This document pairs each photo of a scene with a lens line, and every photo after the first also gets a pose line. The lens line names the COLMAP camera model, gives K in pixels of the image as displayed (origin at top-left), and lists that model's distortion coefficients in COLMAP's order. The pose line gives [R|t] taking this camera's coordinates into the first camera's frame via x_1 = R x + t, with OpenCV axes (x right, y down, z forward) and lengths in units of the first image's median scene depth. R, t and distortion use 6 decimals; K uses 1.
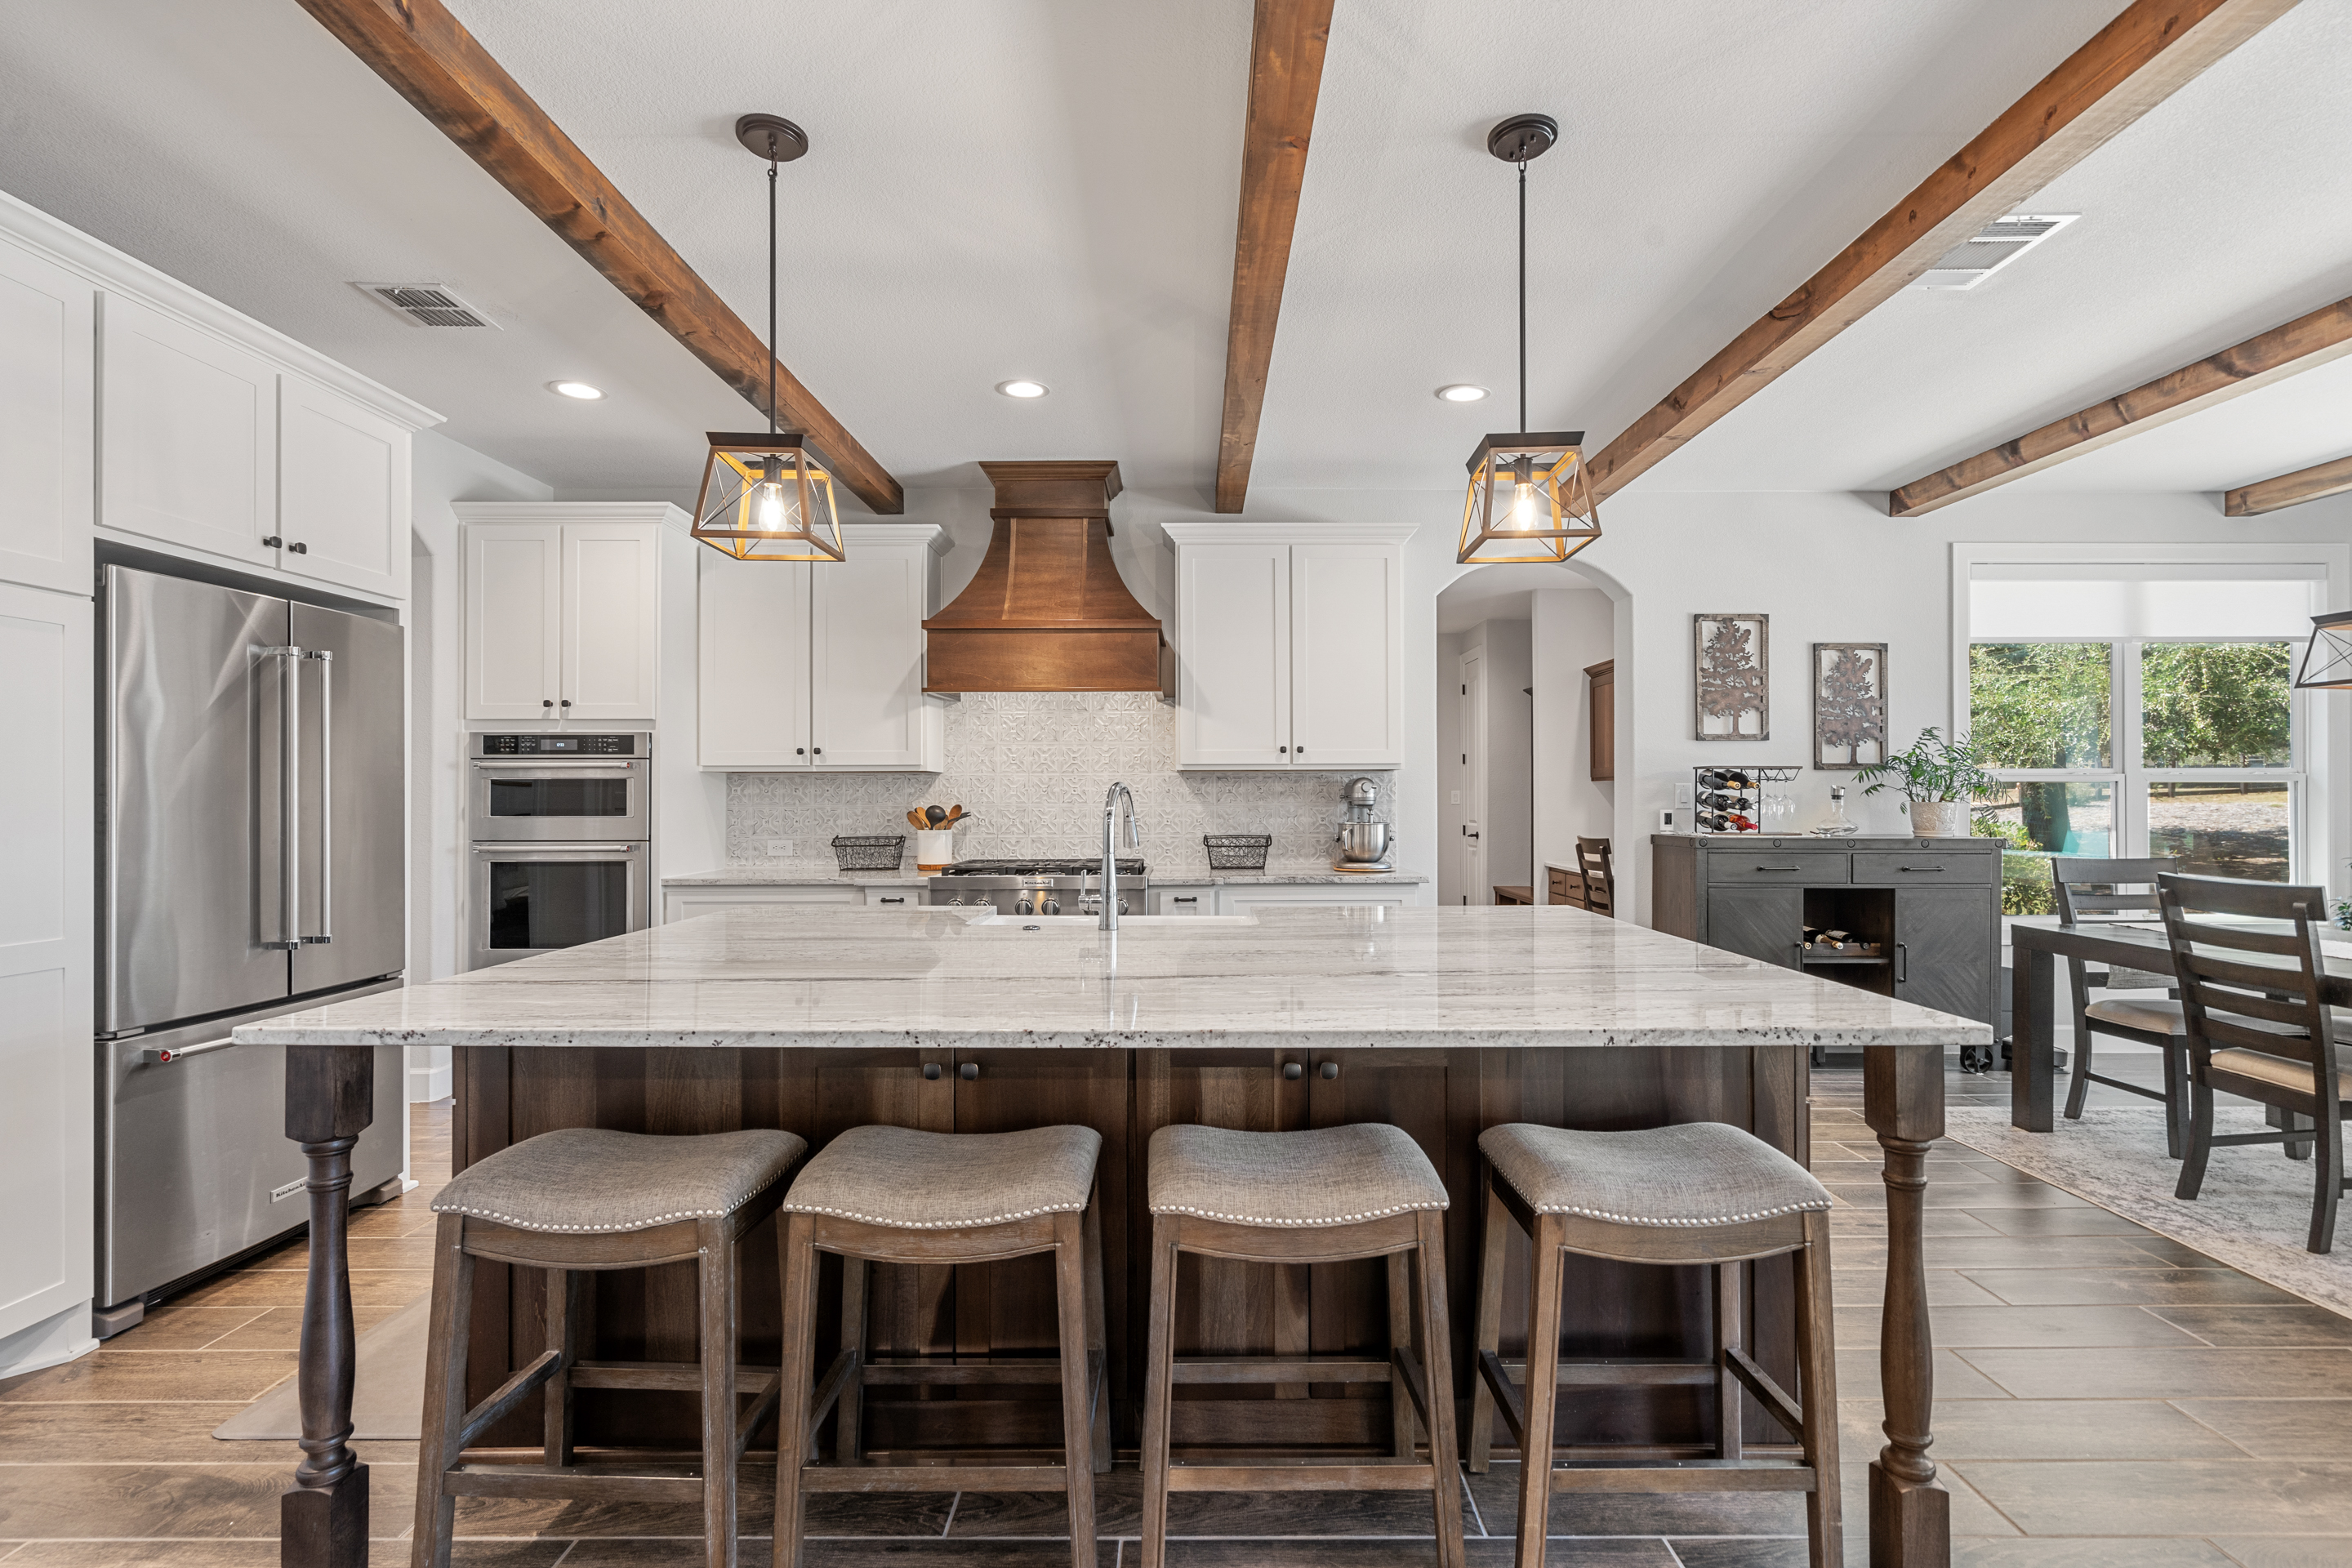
lens RADIAL K [[1077.2, 0, 1176.9], [0, 1077.2, 789.3], [0, 0, 1]] dist [0.000268, 0.000936]
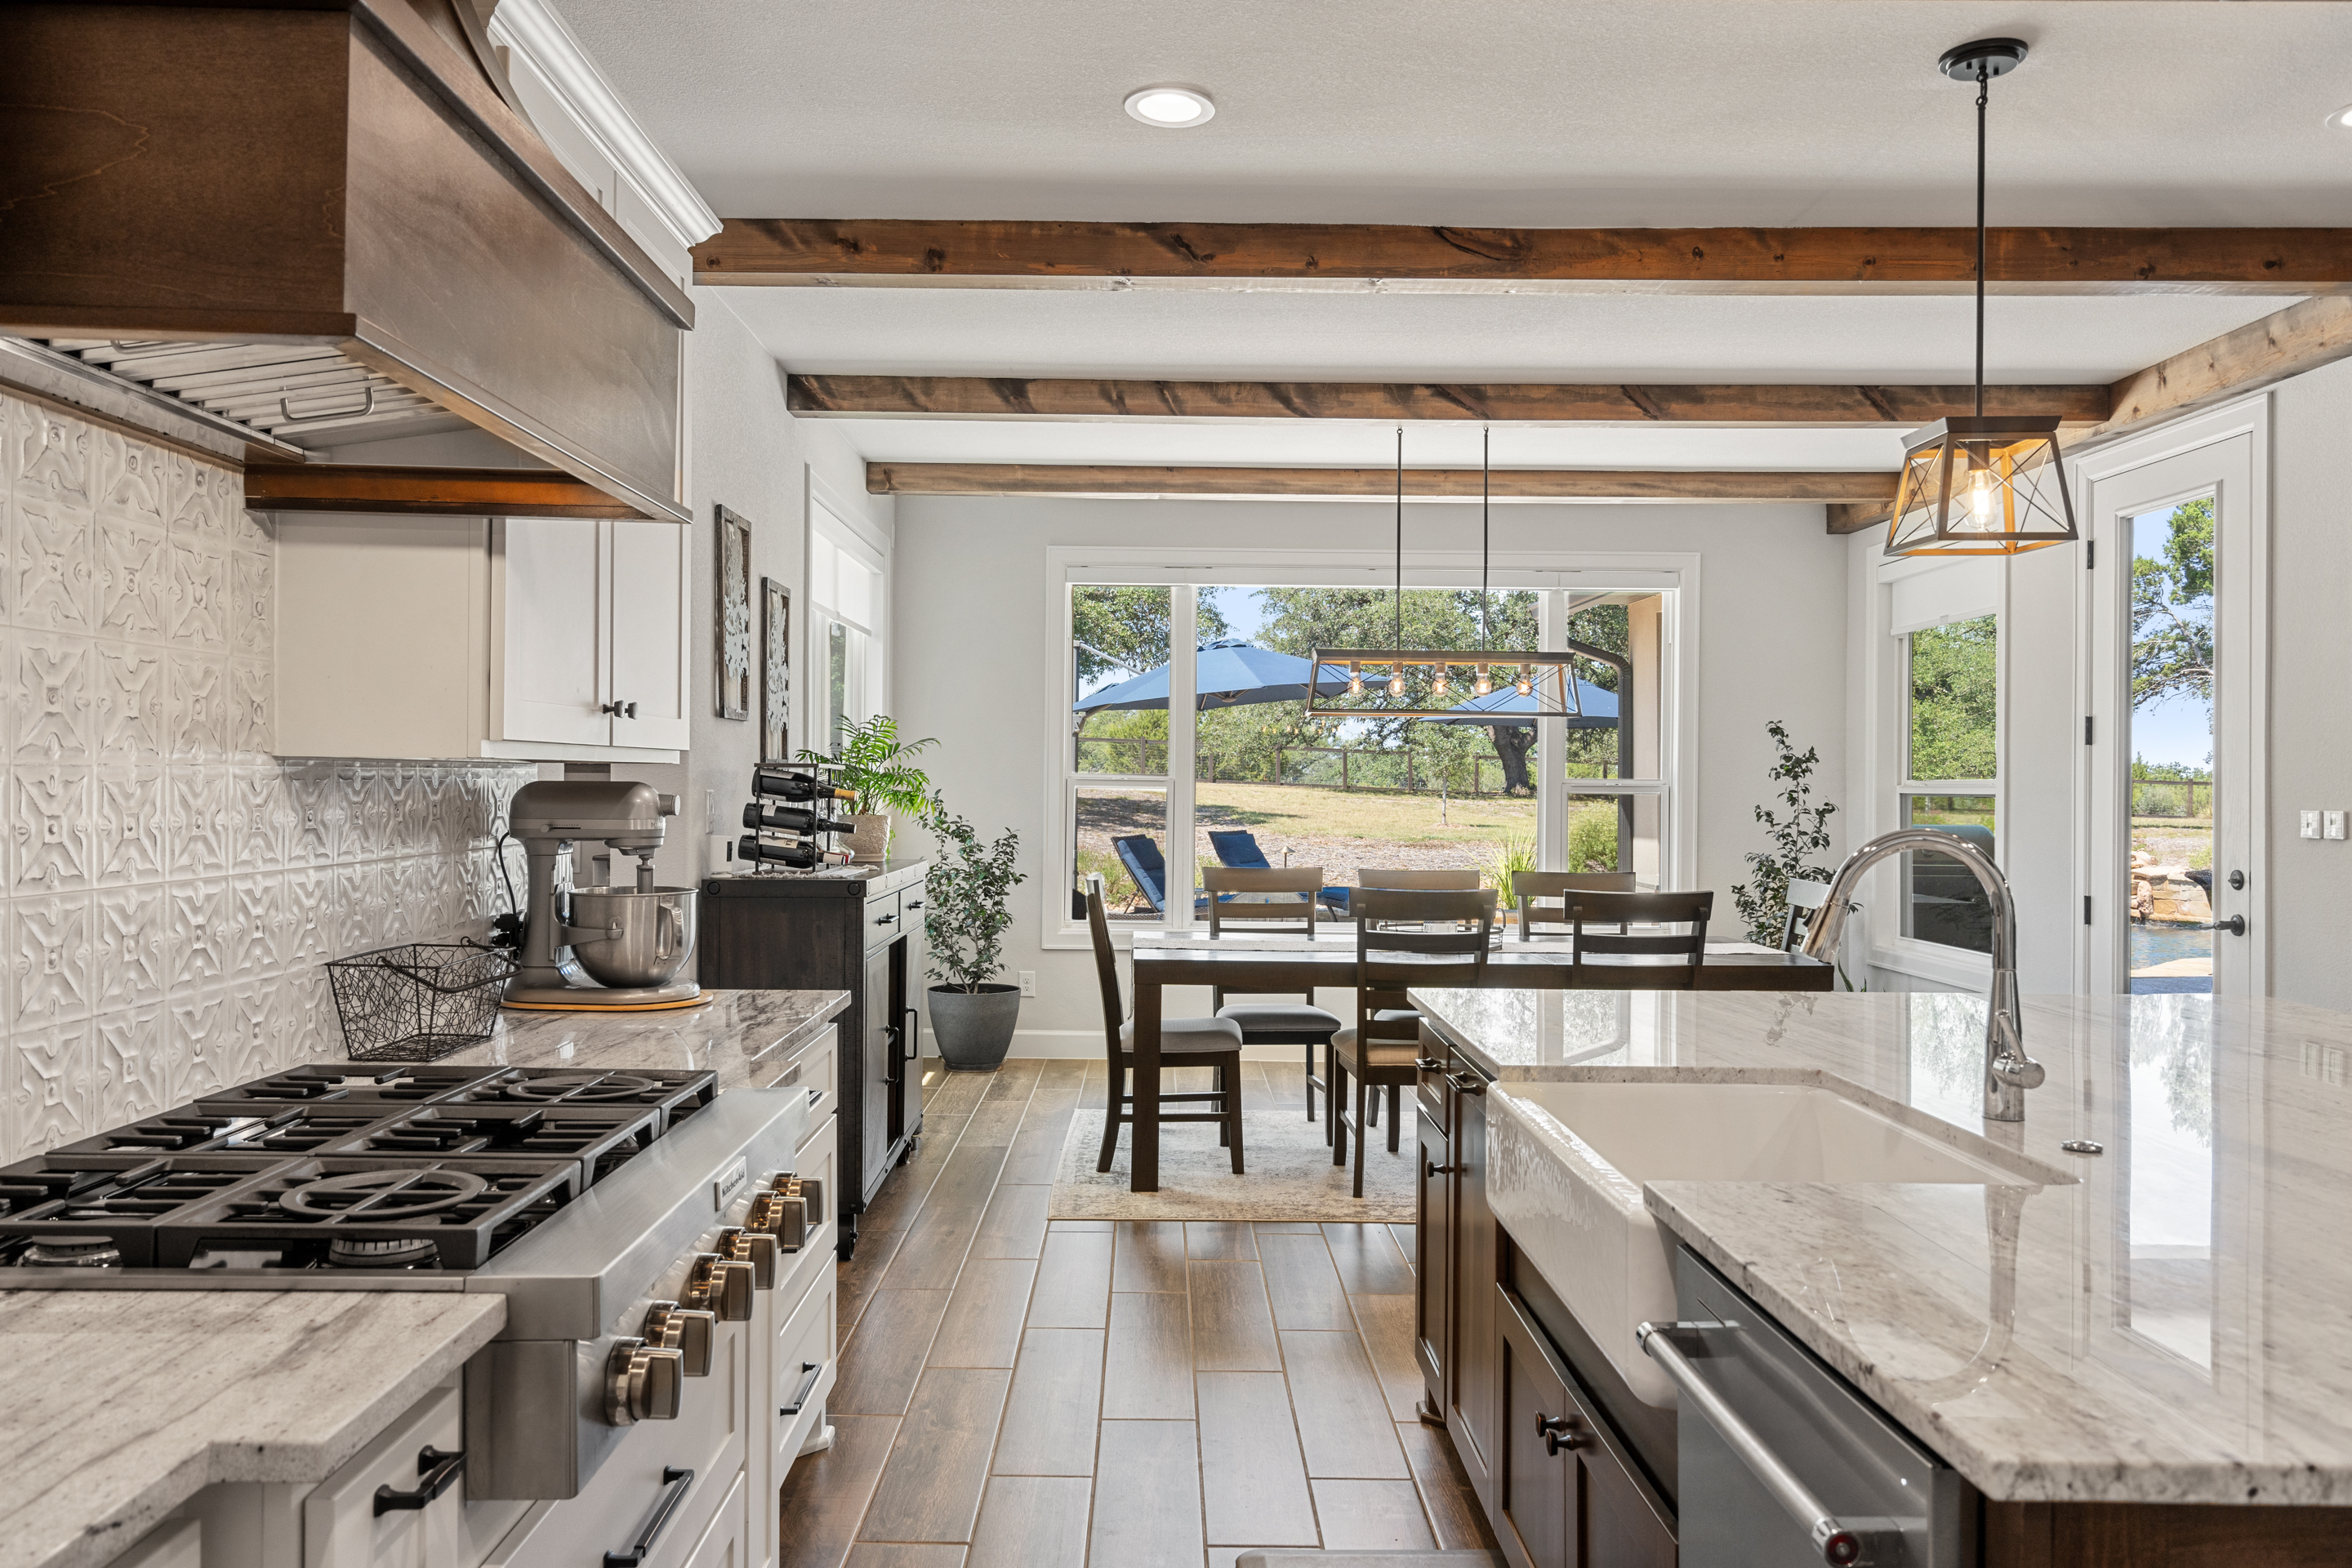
lens RADIAL K [[1731.6, 0, 1176.0], [0, 1731.6, 784.0], [0, 0, 1]] dist [-0.001962, -0.000104]
pose [[-0.005190, -0.001346, 0.999986, -0.708941], [-0.014845, 0.999889, 0.001269, -0.020746], [-0.999876, -0.014838, -0.005210, 1.121624]]
